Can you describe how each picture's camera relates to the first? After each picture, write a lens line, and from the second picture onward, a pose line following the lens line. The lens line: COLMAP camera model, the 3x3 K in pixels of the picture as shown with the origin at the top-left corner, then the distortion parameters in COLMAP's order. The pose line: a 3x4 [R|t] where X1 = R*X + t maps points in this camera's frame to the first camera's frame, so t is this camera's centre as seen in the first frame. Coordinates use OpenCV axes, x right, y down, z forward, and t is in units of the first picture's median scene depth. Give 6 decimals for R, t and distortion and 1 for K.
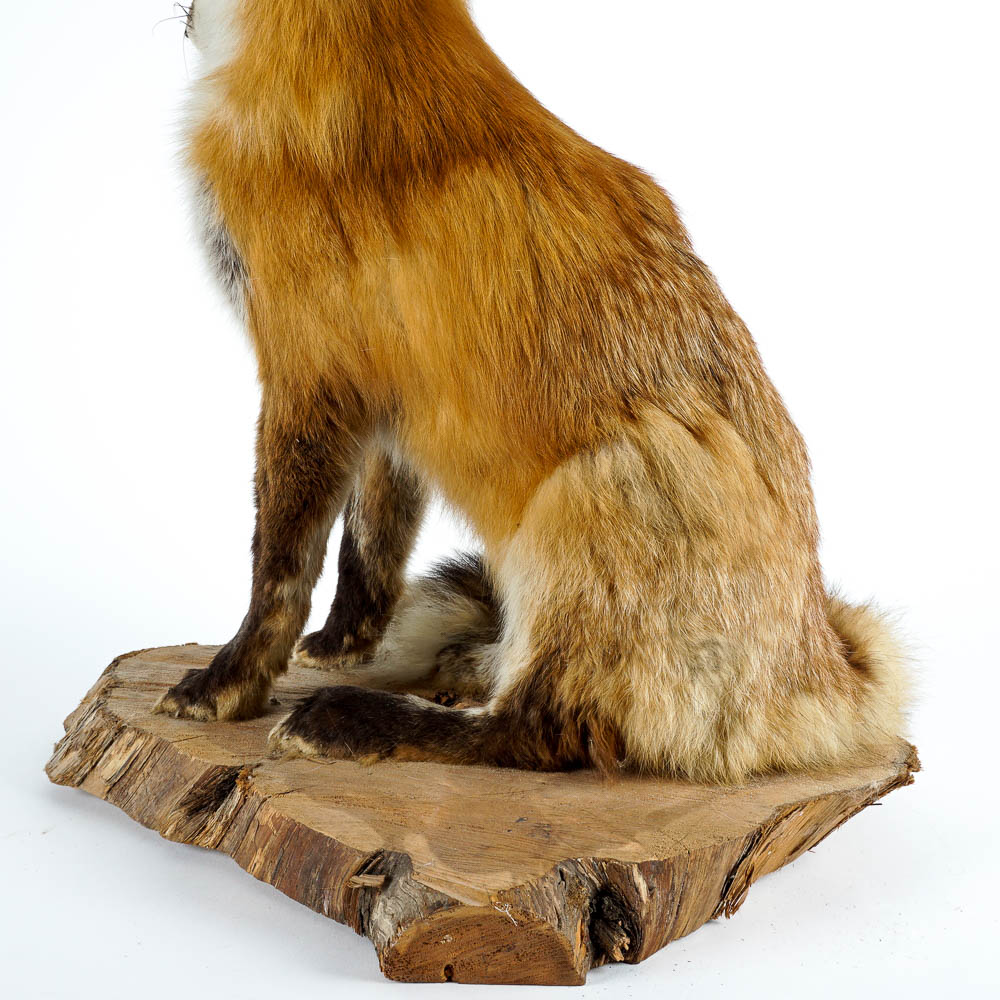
lens RADIAL K [[1315.1, 0, 500.0], [0, 1315.1, 500.0], [0, 0, 1]] dist [-0.002488, -0.023739]
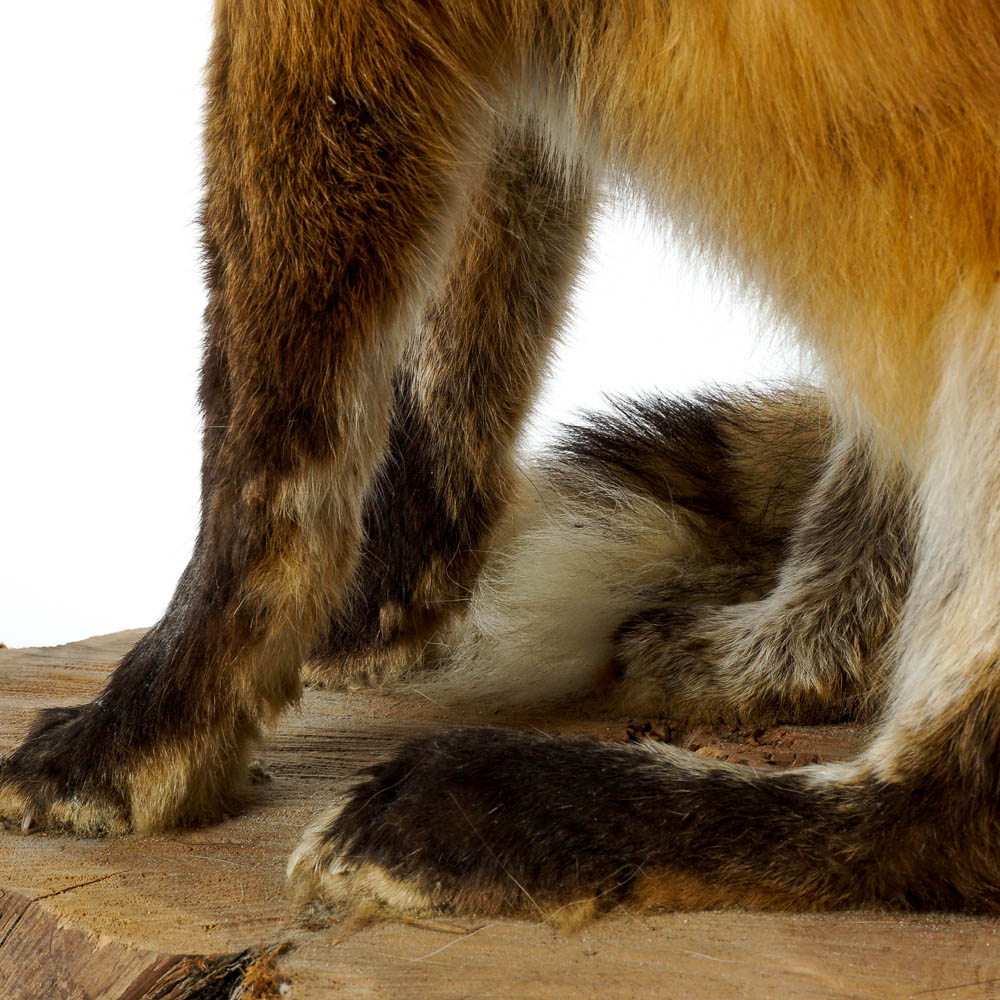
lens RADIAL K [[2218.3, 0, 500.0], [0, 2218.3, 500.0], [0, 0, 1]] dist [0.016039, 0.091409]
pose [[0.995603, -0.054741, 0.076007, -0.163256], [0.050227, 0.996929, 0.060079, 0.034767], [-0.079063, -0.055998, 0.995296, 0.354256]]
